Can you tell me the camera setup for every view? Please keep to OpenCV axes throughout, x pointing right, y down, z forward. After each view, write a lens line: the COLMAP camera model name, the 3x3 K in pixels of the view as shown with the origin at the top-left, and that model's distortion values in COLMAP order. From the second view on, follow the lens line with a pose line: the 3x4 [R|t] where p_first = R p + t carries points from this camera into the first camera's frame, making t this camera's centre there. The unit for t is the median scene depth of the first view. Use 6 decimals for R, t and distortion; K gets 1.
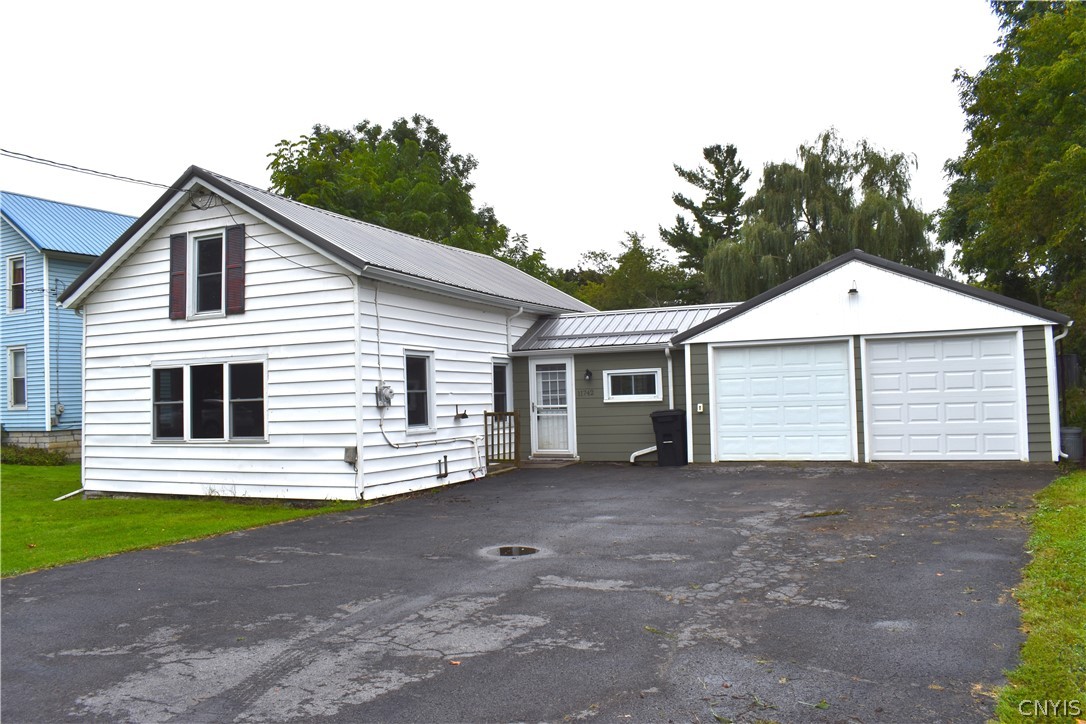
lens RADIAL K [[843.5, 0, 543.7], [0, 843.5, 364.5], [0, 0, 1]] dist [-0.096294, 0.019233]
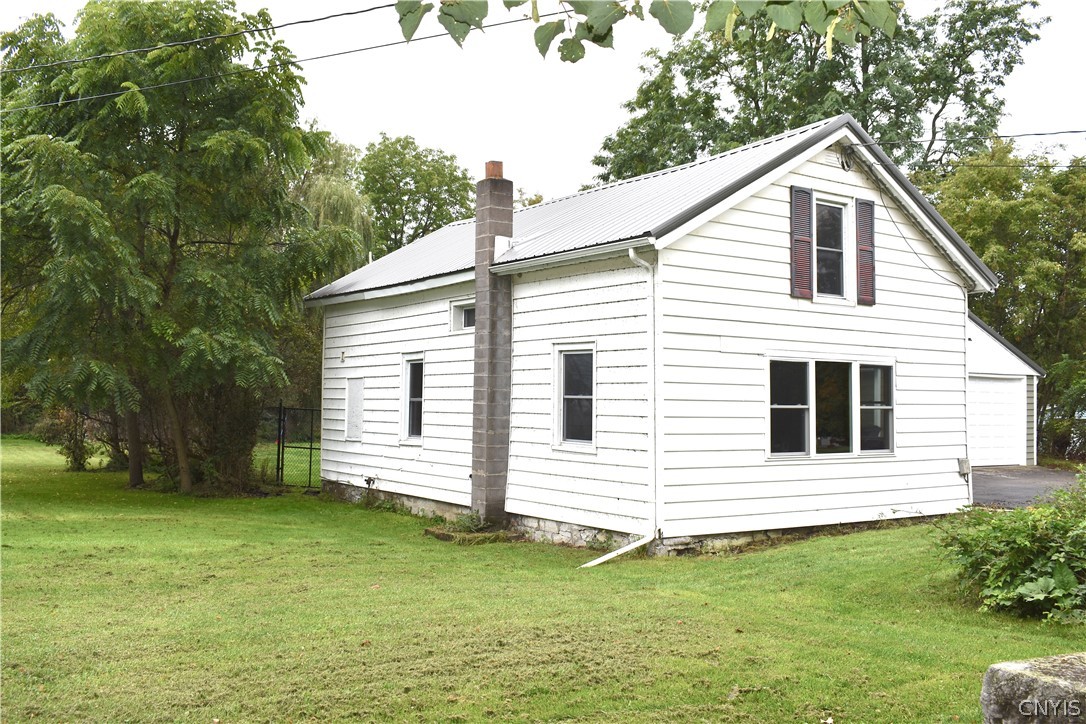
lens RADIAL K [[1021.0, 0, 543.0], [0, 1021.0, 357.4], [0, 0, 1]] dist [0.002679, 0.000000]
pose [[0.512699, 0.072108, 0.855535, -1.401101], [-0.054718, 0.997185, -0.051256, 0.062776], [-0.856823, -0.020534, 0.515202, 0.733594]]
